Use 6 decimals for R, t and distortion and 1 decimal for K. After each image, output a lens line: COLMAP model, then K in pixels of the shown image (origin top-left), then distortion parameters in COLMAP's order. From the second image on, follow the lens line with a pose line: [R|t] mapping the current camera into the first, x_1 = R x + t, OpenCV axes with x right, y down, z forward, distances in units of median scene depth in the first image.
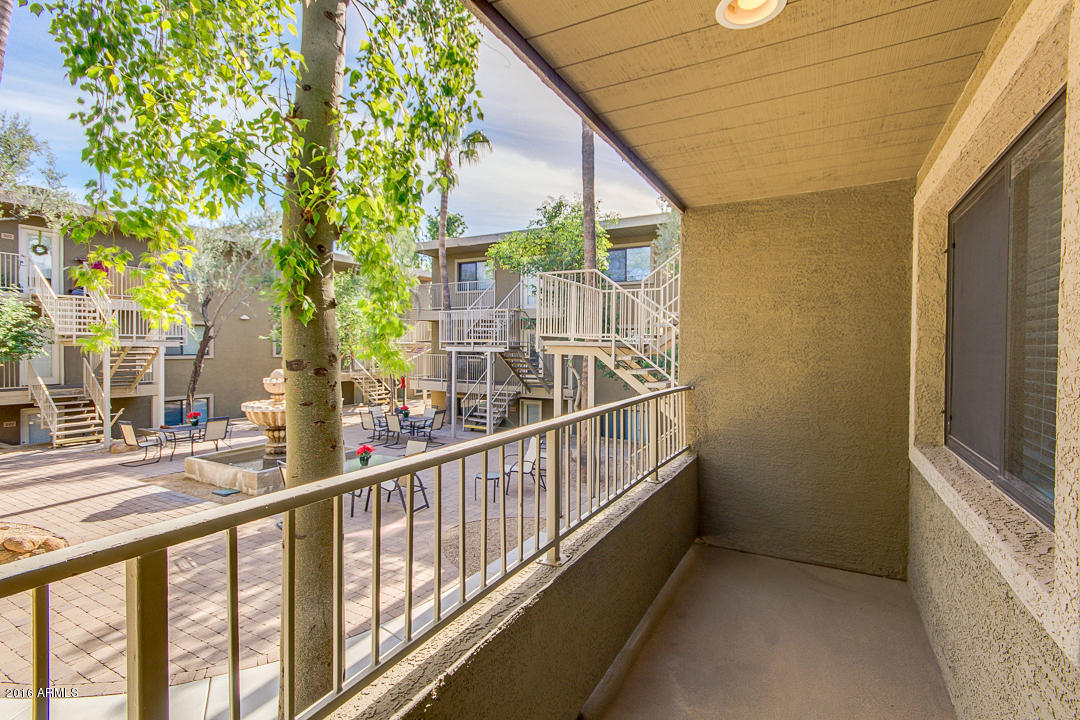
lens RADIAL K [[501.1, 0, 546.5], [0, 501.1, 348.9], [0, 0, 1]] dist [0.000456, 0.000313]
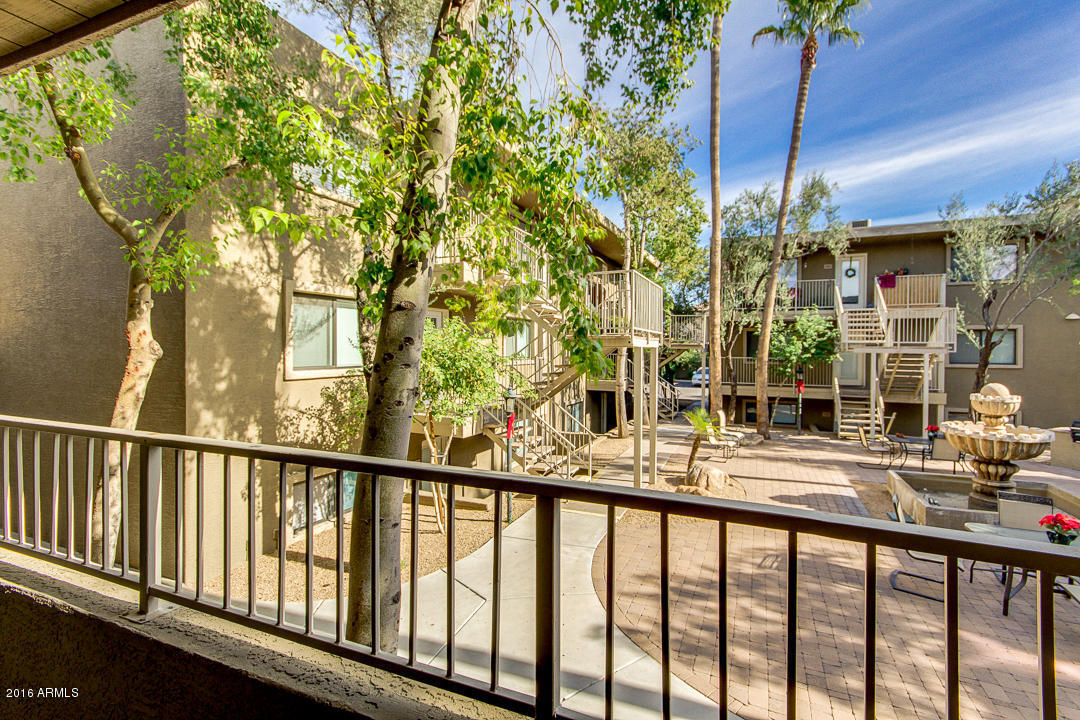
lens RADIAL K [[487.6, 0, 545.3], [0, 487.6, 354.5], [0, 0, 1]] dist [0.012272, 0.000178]
pose [[0.103504, 0.007237, -0.994603, 0.104661], [-0.013152, 0.999896, 0.005907, 0.000703], [0.994542, 0.012469, 0.103588, 0.189702]]
